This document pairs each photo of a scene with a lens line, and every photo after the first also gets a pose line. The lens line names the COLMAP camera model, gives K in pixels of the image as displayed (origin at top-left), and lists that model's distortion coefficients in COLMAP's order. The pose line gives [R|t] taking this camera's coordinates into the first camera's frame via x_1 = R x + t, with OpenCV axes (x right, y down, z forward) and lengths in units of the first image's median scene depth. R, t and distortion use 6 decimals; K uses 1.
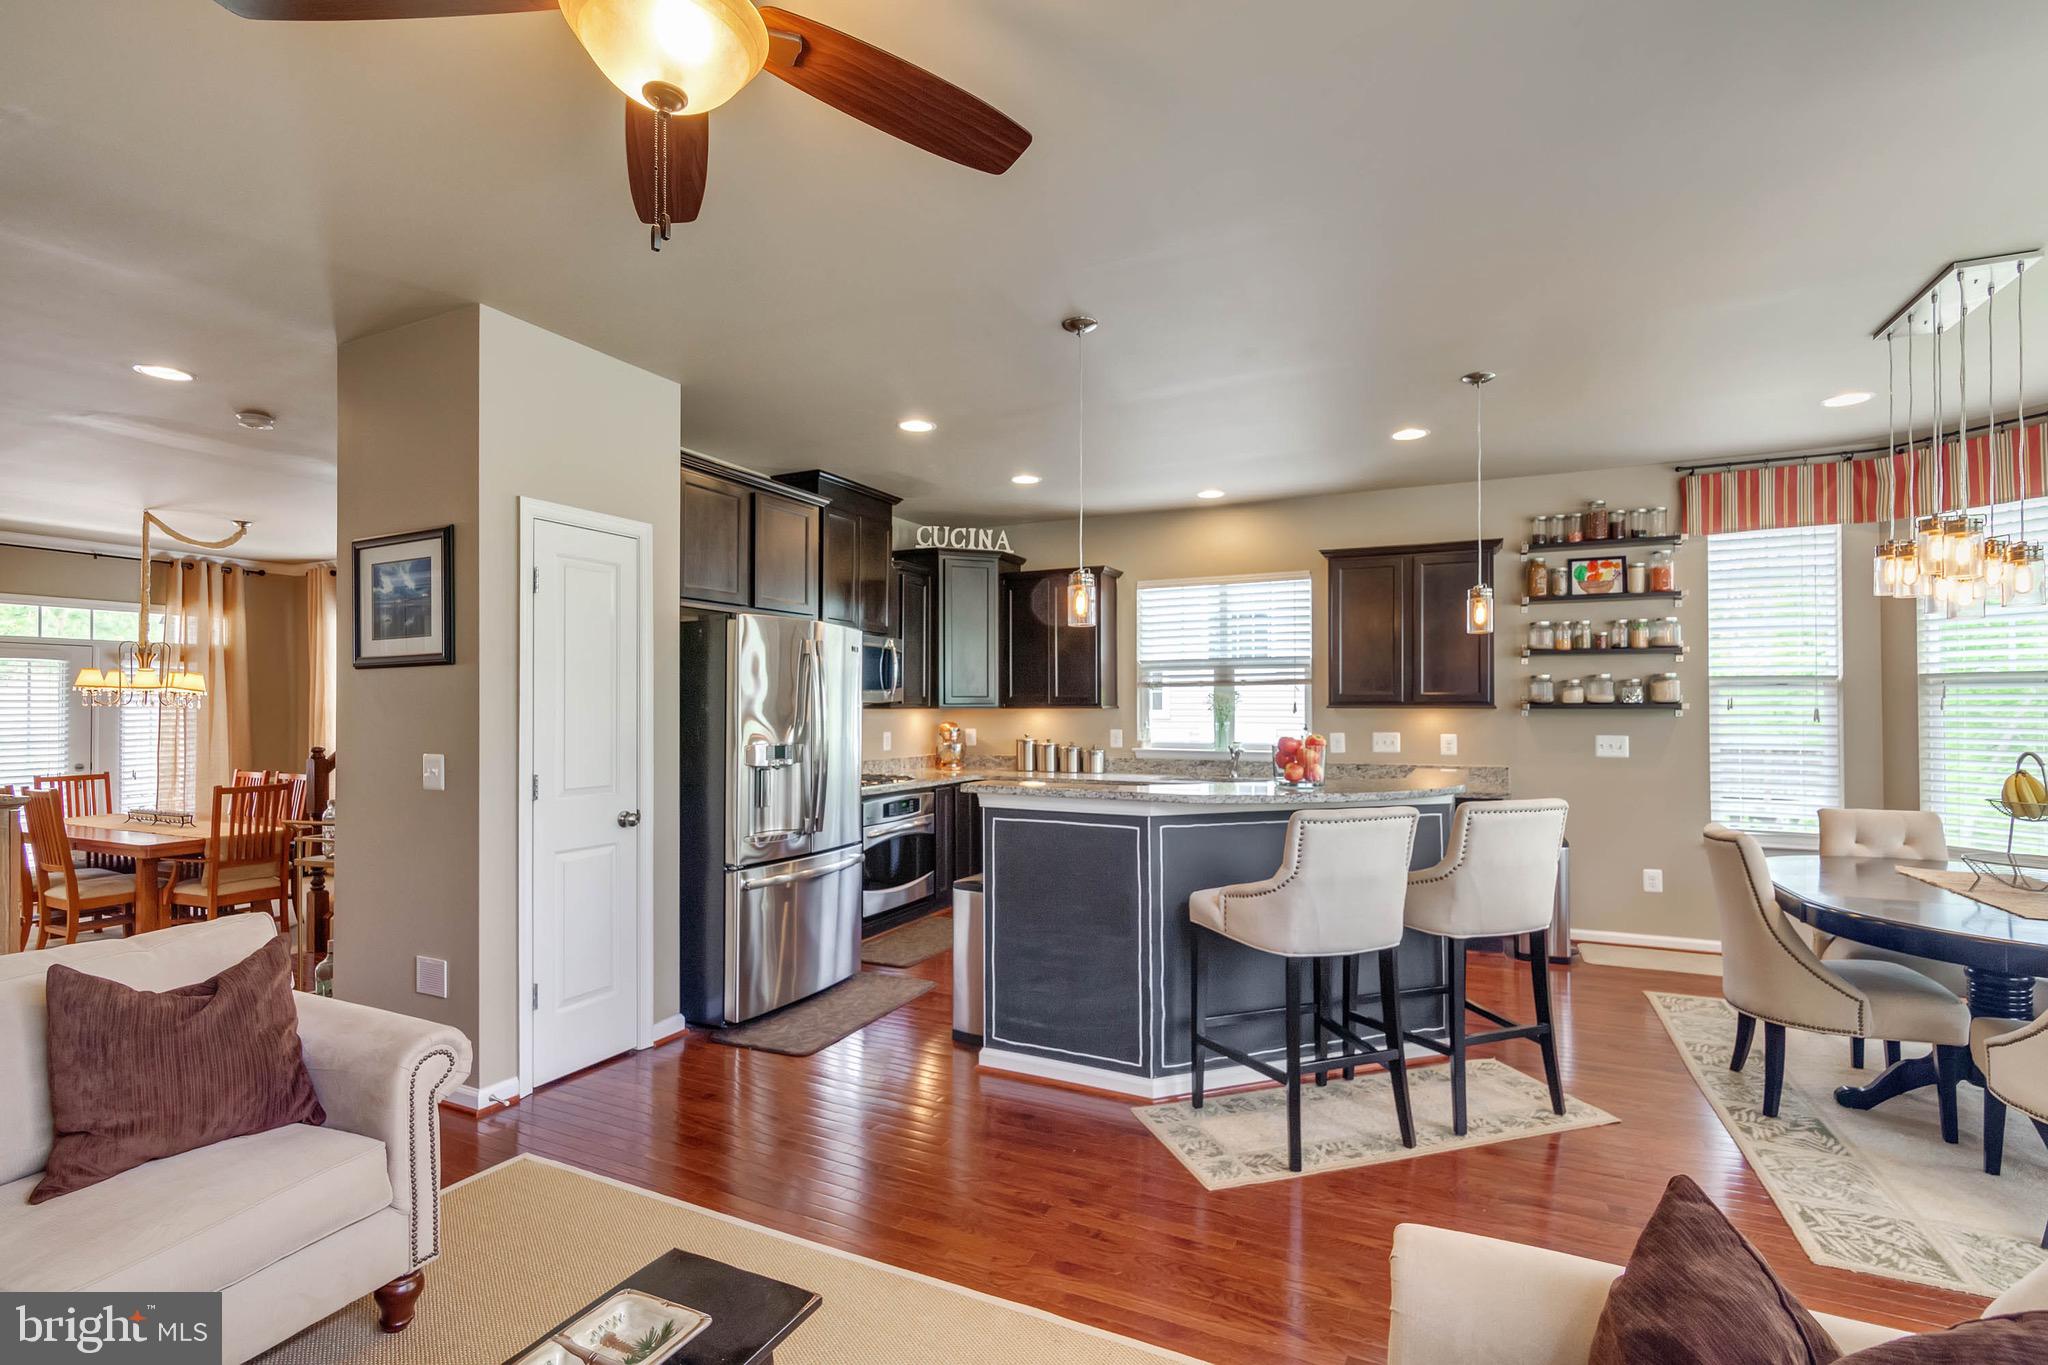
lens RADIAL K [[947.8, 0, 1034.9], [0, 947.8, 699.2], [0, 0, 1]] dist [0.000813, -0.000445]
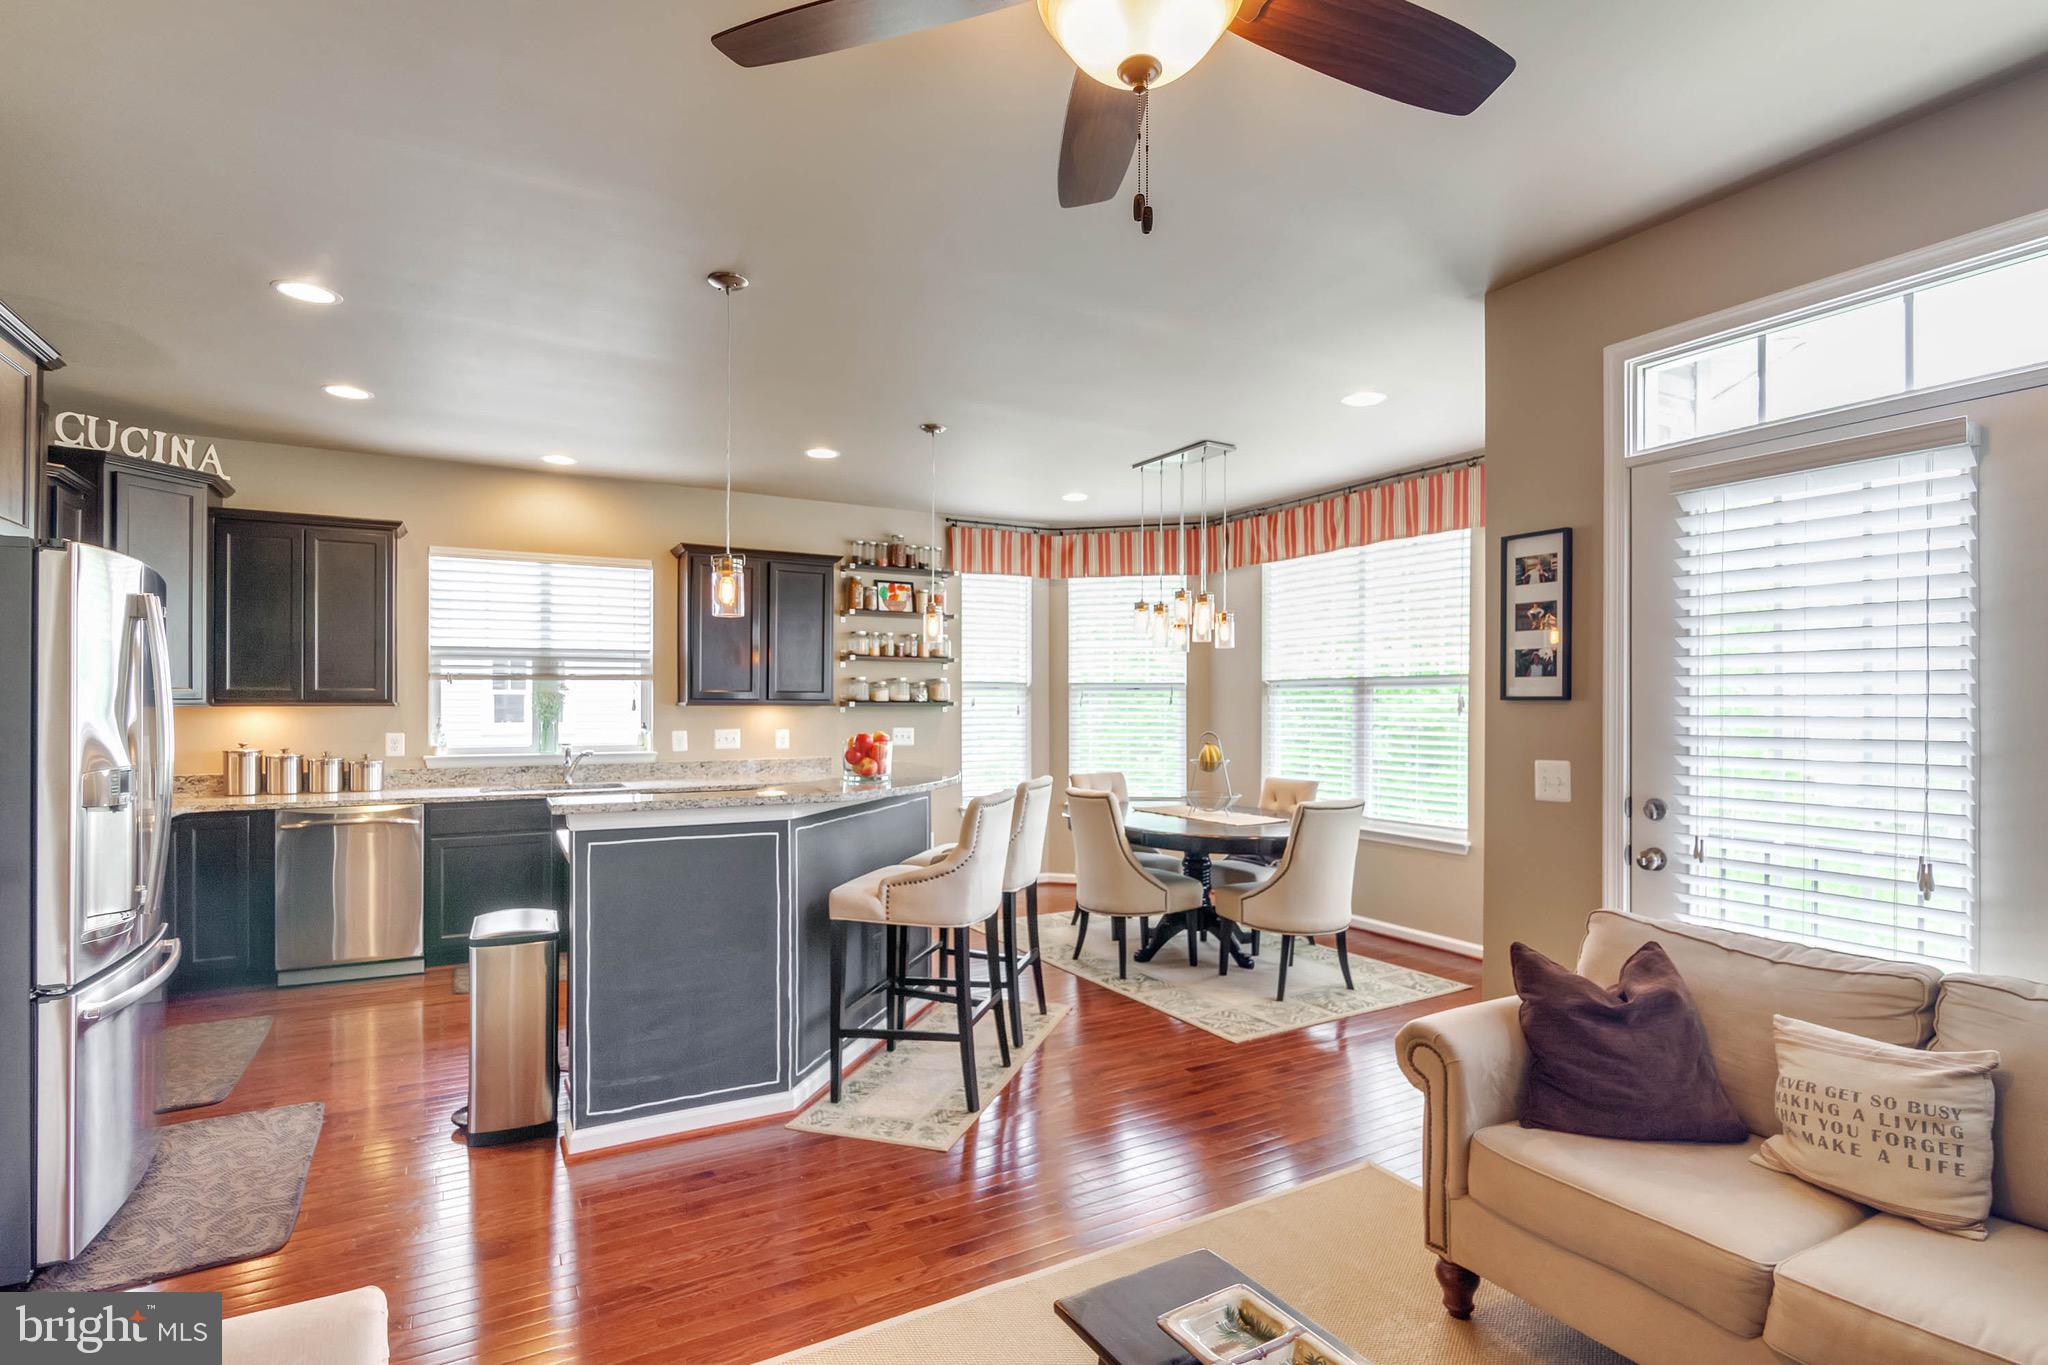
lens RADIAL K [[986.2, 0, 1028.0], [0, 986.2, 699.6], [0, 0, 1]] dist [-0.000295, -0.000330]
pose [[0.567347, 0.003627, 0.823471, -0.354211], [-0.008713, 0.999961, 0.001599, -0.001327], [-0.823432, -0.008082, 0.567357, 0.144978]]
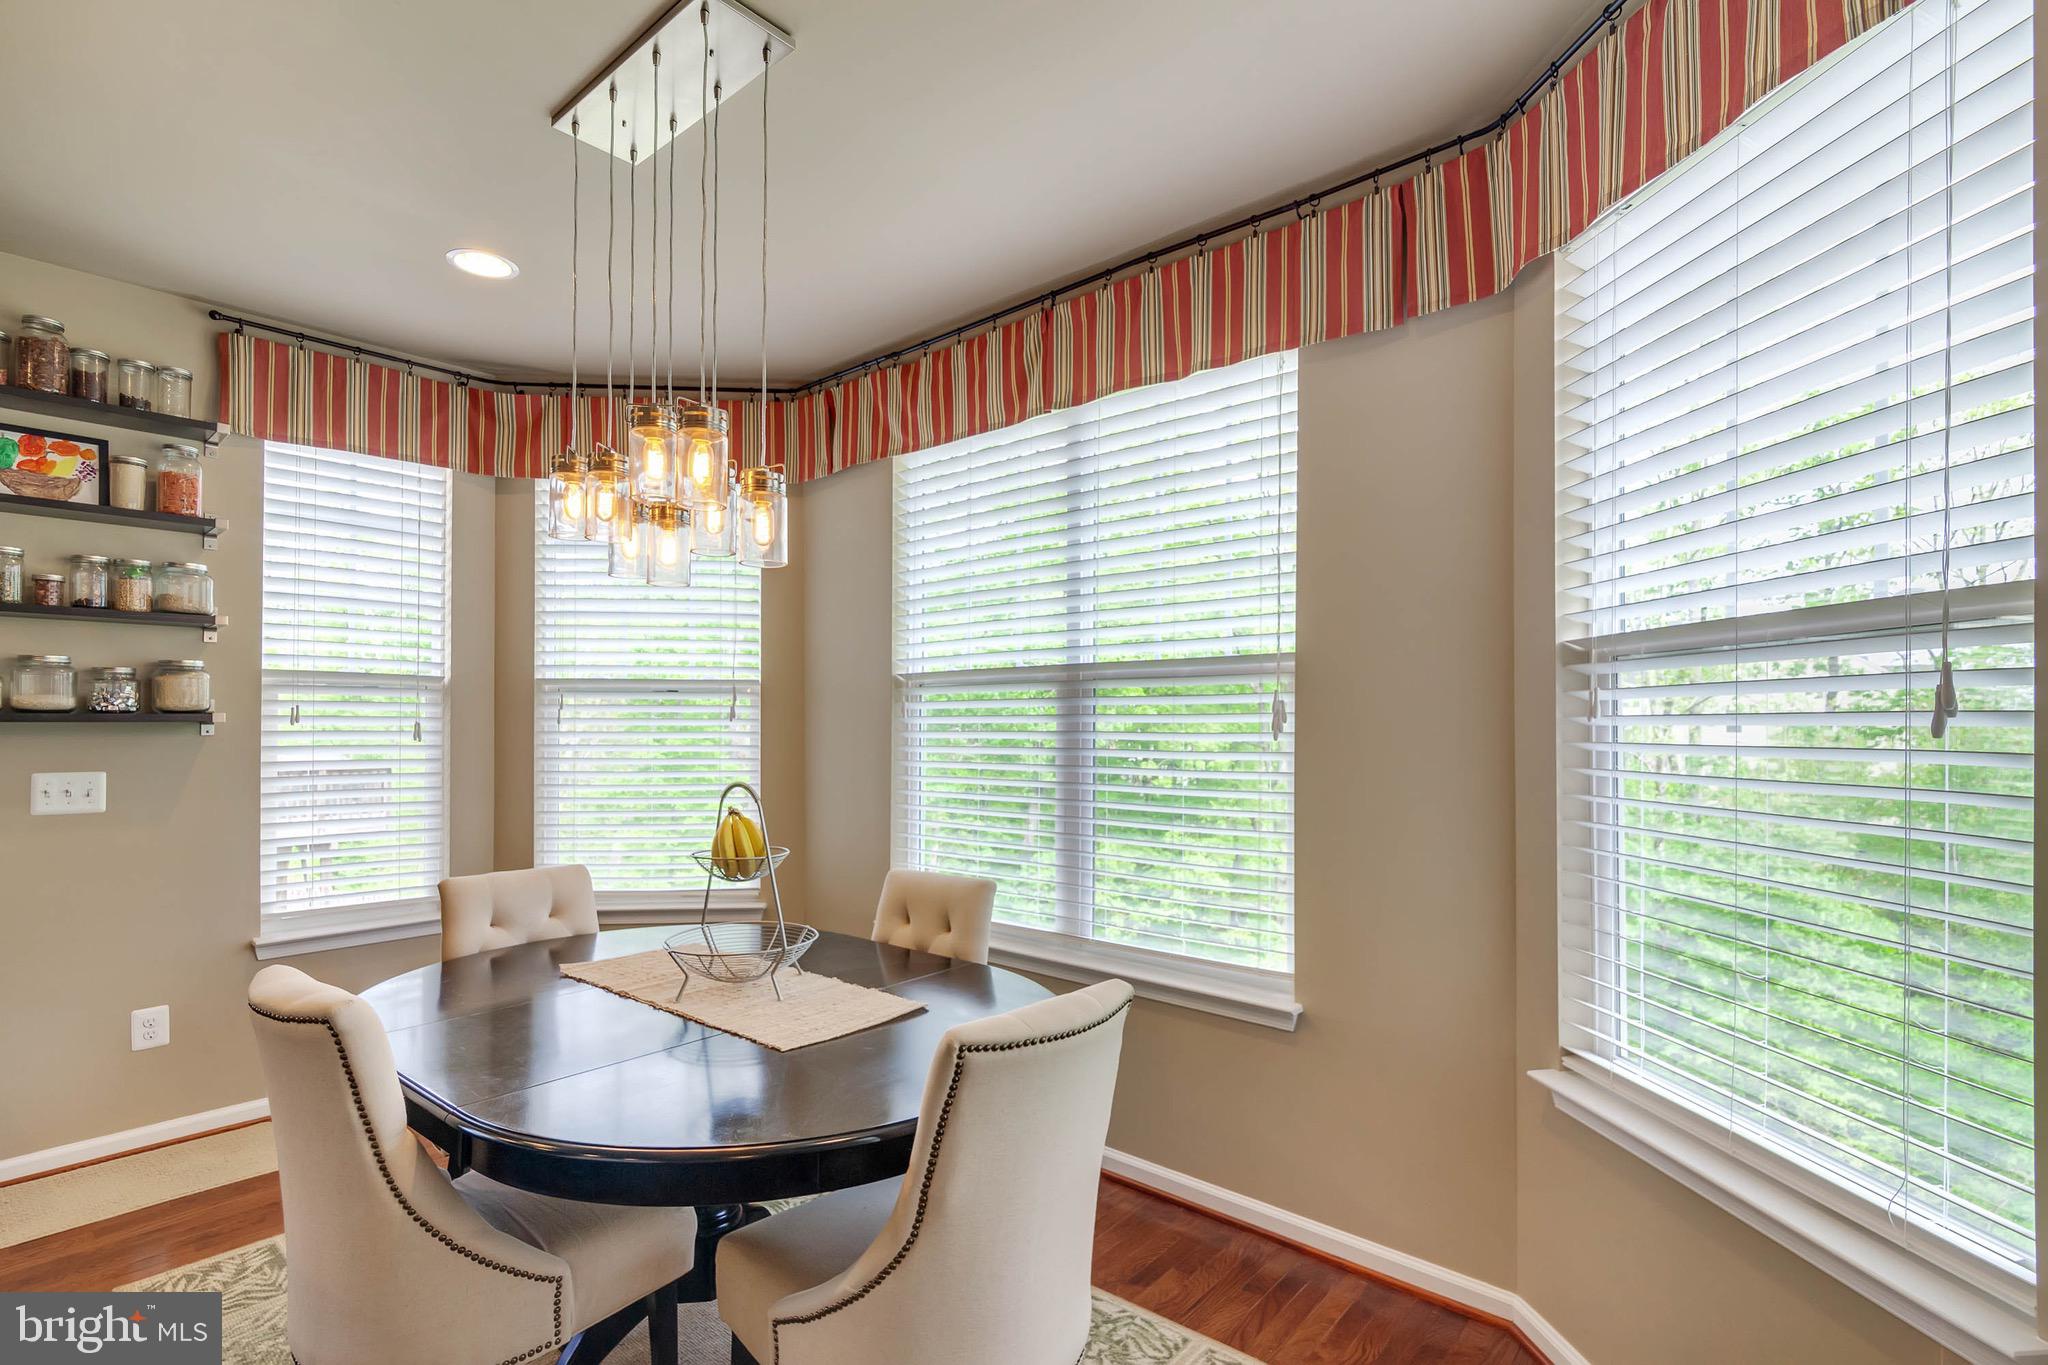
lens RADIAL K [[967.0, 0, 1015.6], [0, 967.0, 705.0], [0, 0, 1]] dist [0.003095, -0.000355]
pose [[0.277153, 0.017530, 0.960666, 0.237568], [-0.008888, 0.999838, -0.015680, 0.004412], [-0.960785, -0.004192, 0.277264, 0.347281]]
